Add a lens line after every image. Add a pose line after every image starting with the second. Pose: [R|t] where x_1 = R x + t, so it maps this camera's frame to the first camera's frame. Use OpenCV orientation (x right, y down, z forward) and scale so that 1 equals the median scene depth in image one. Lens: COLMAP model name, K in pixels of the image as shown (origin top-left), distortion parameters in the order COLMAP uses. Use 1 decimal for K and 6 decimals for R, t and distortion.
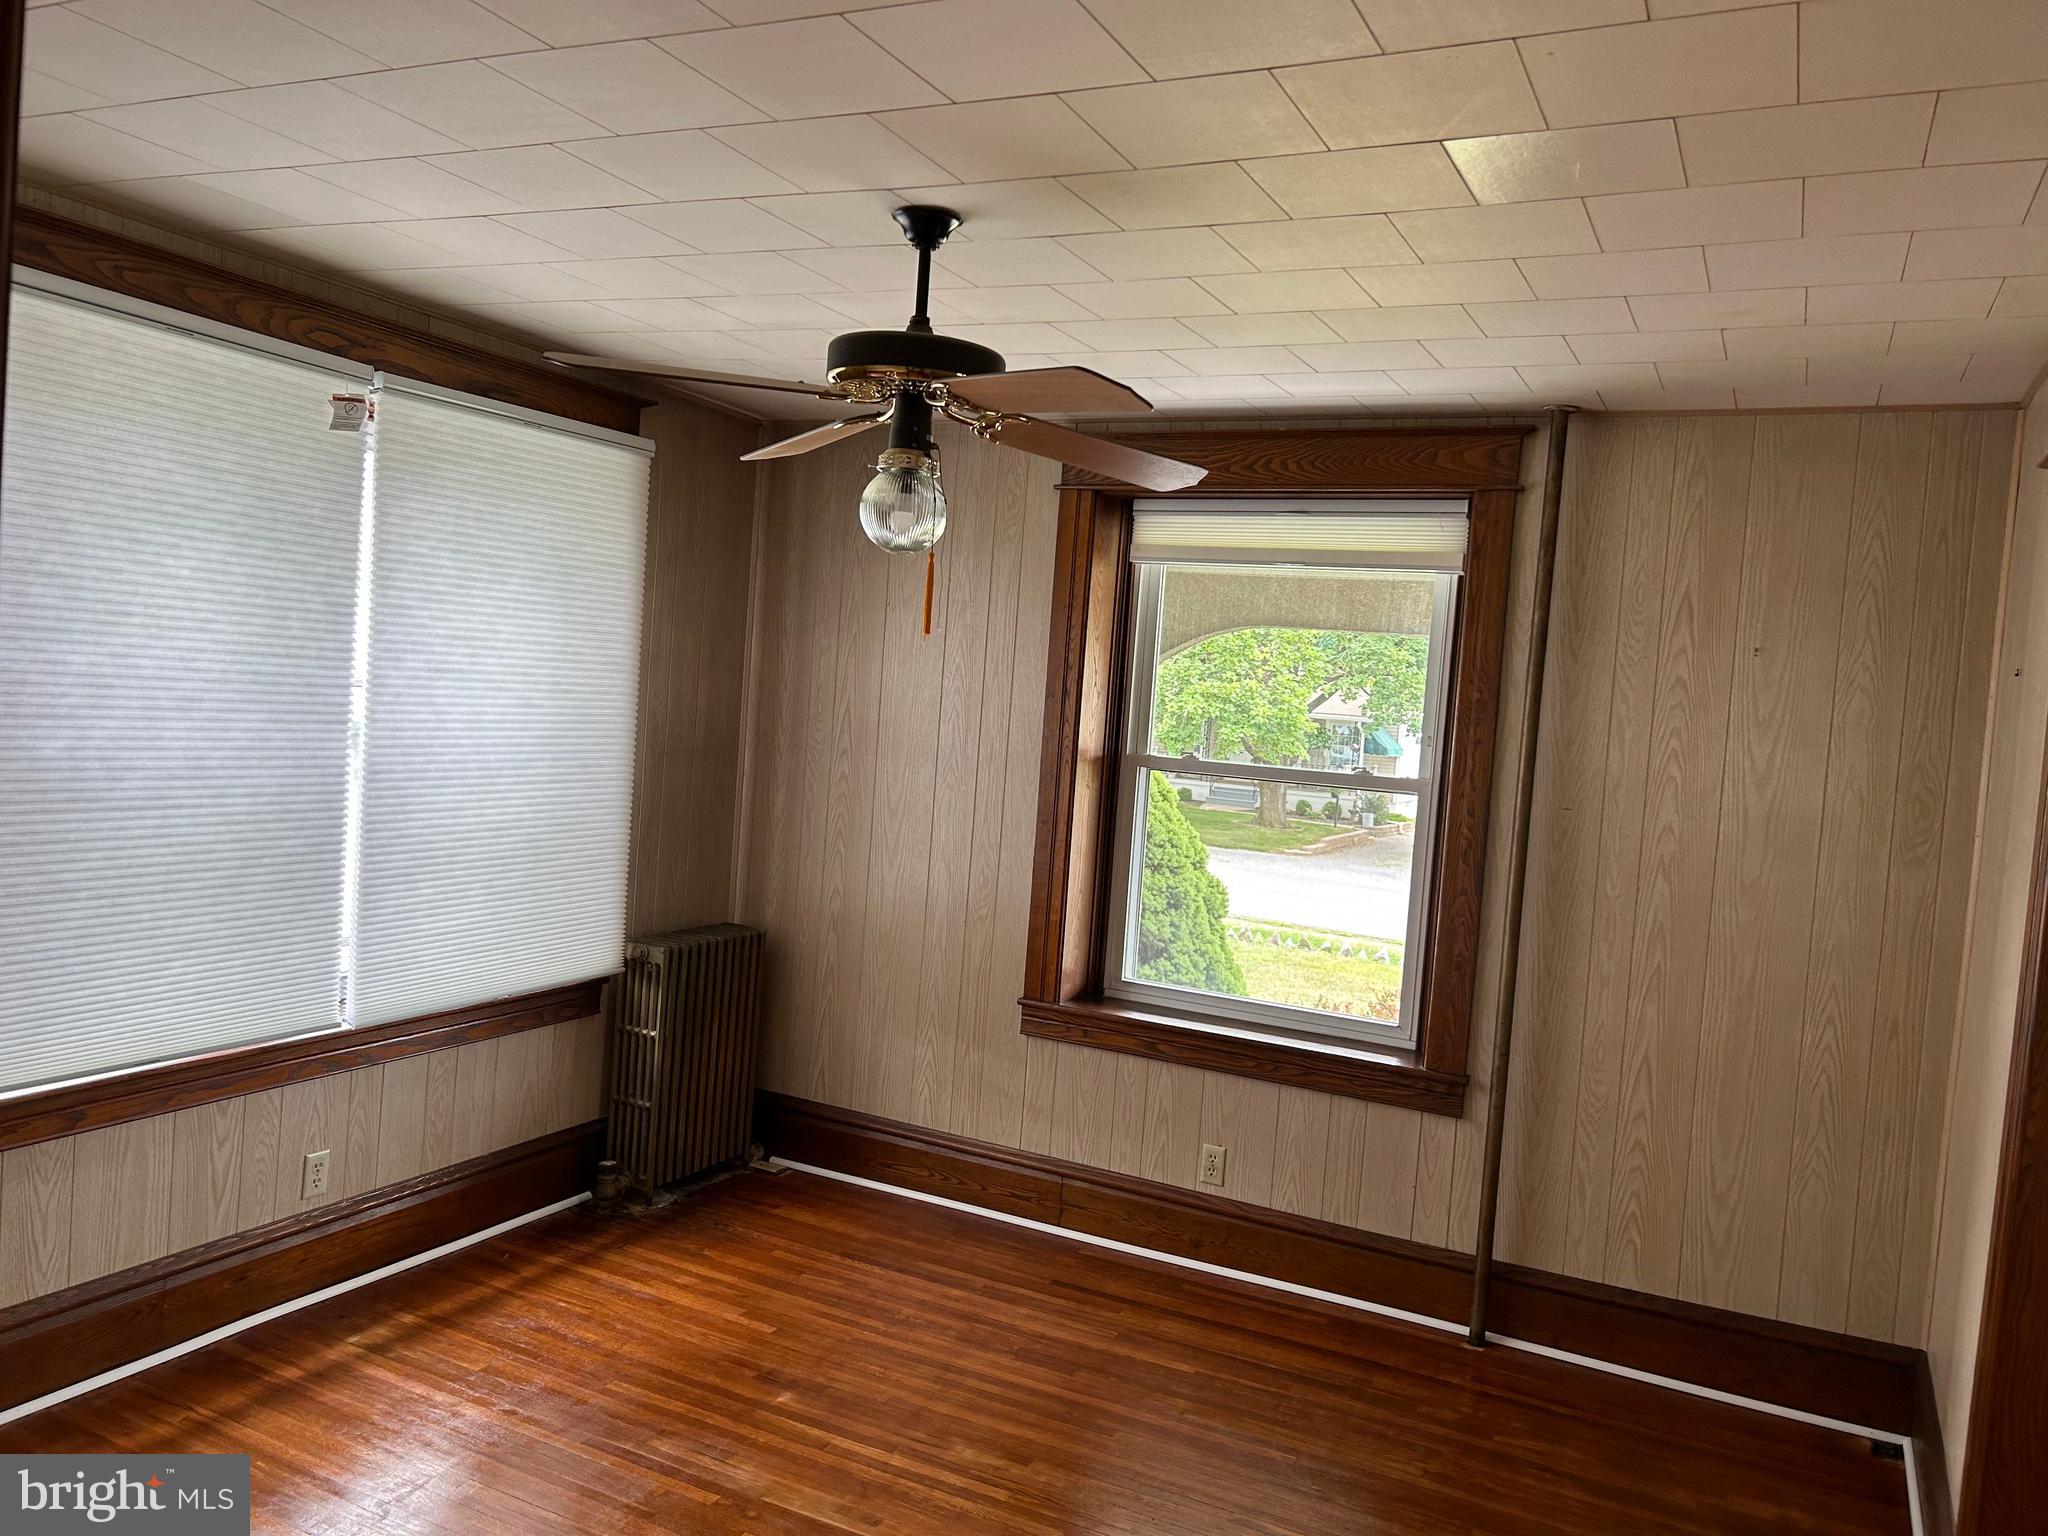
lens RADIAL K [[1581.3, 0, 1024.0], [0, 1581.3, 768.0], [0, 0, 1]] dist [0.132755, -0.088257]
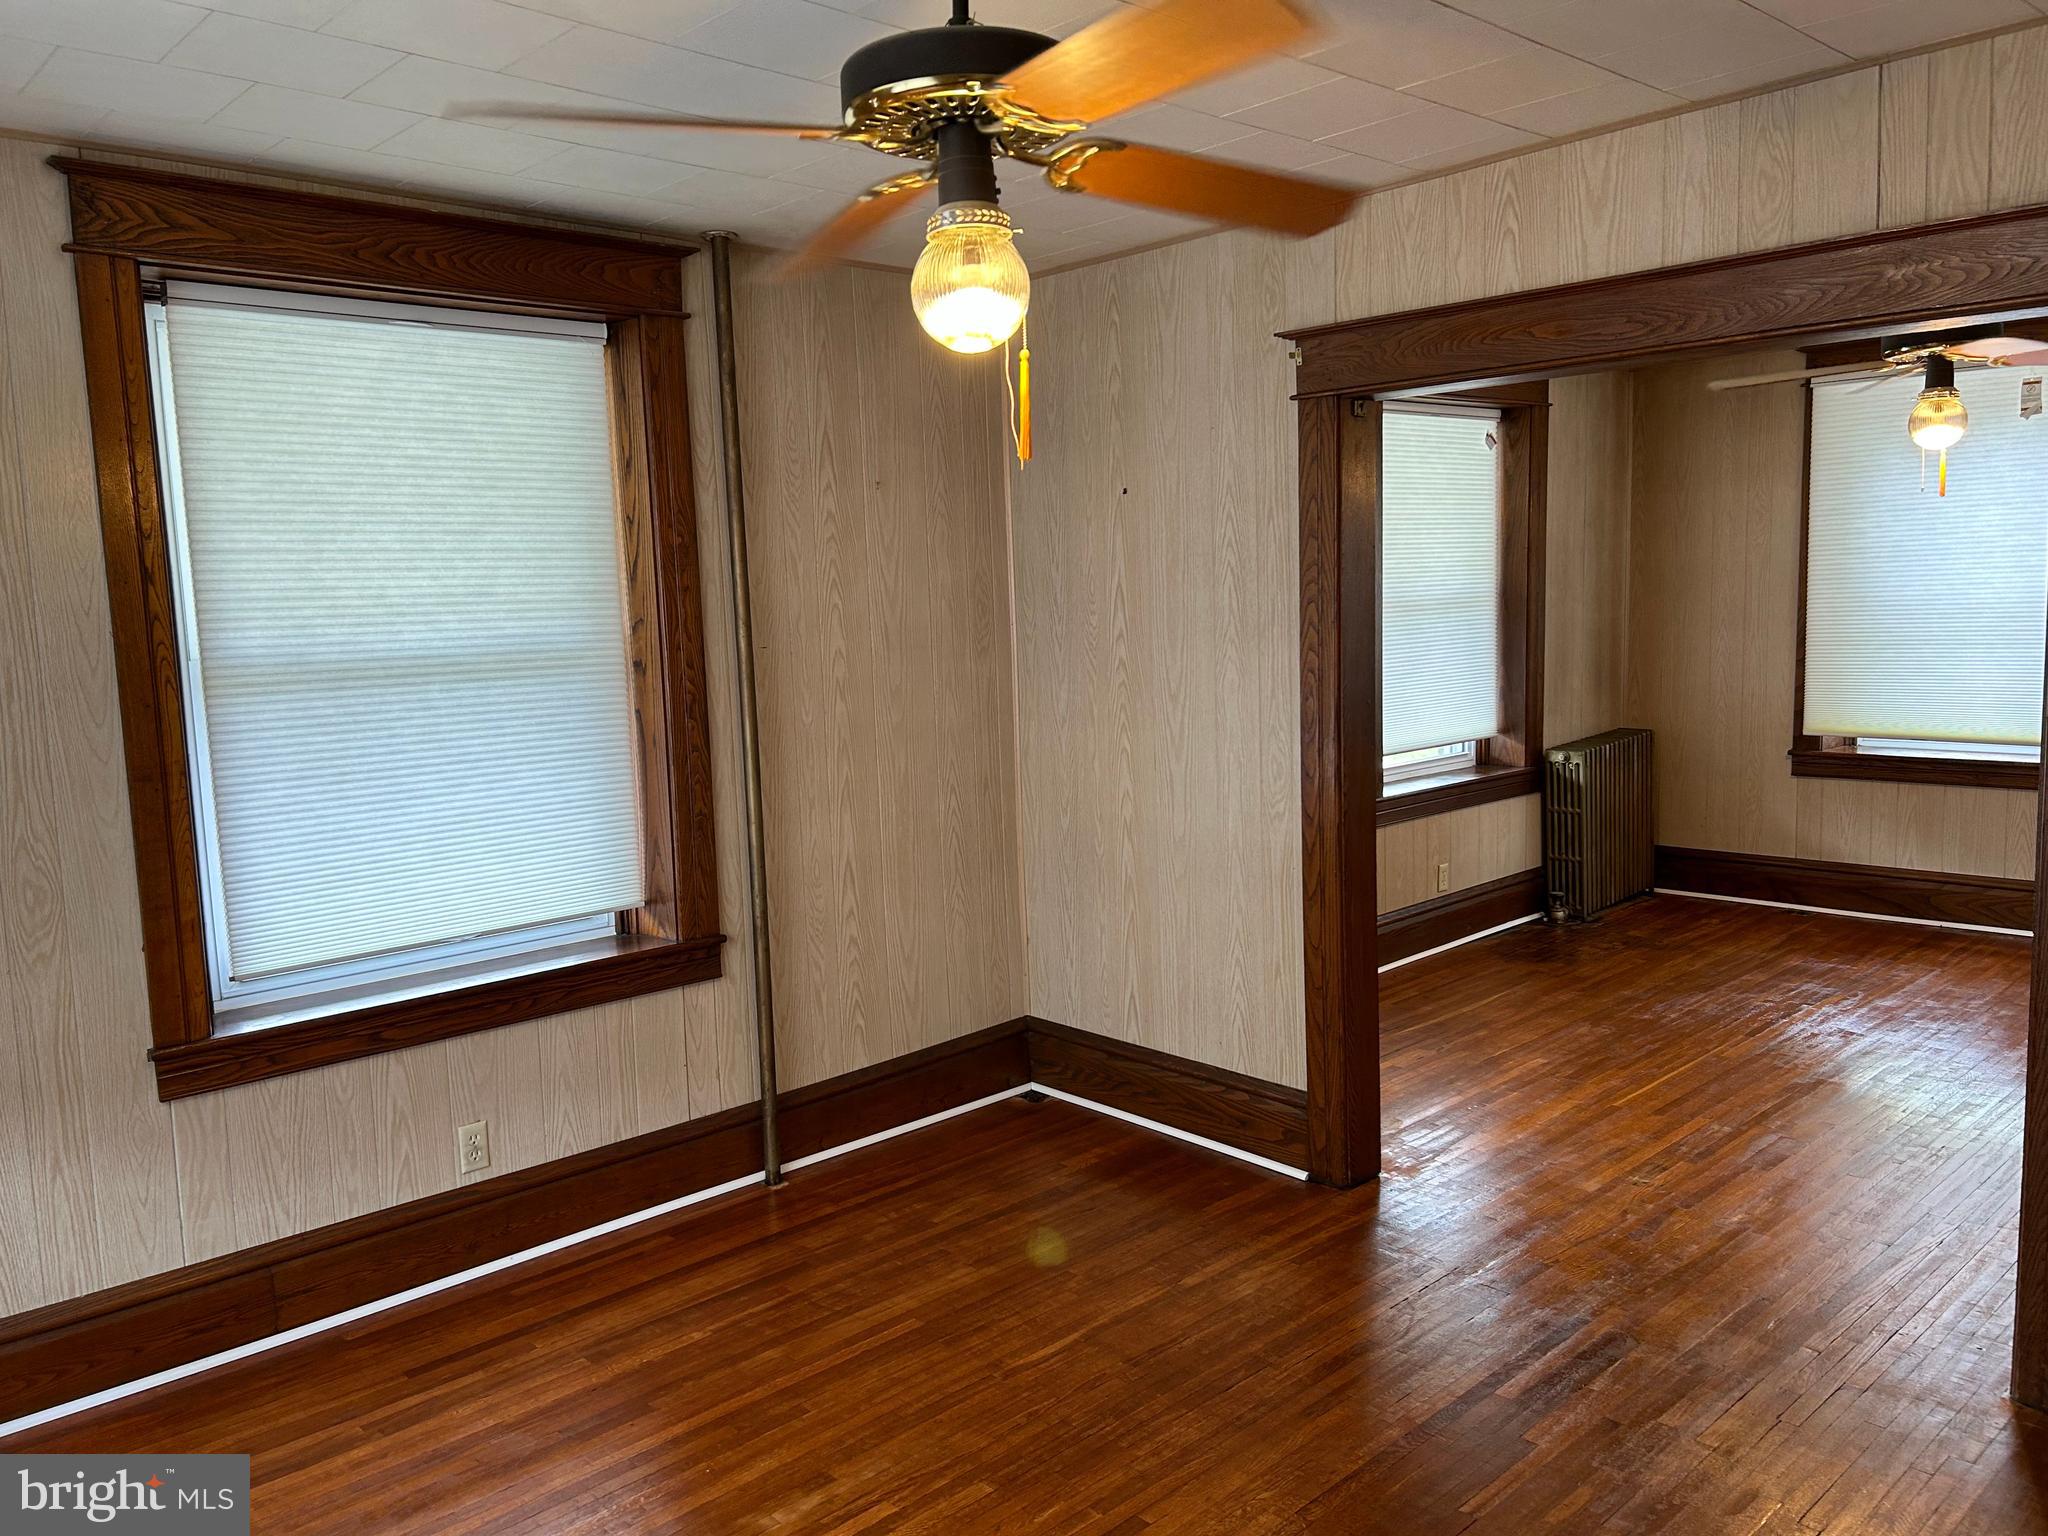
lens RADIAL K [[1581.3, 0, 1024.0], [0, 1581.3, 768.0], [0, 0, 1]] dist [0.132755, -0.088257]
pose [[0.370745, -0.192174, 0.908635, -0.527328], [0.112025, 0.980468, 0.161657, -0.043564], [-0.921954, 0.041856, 0.385032, 0.461325]]
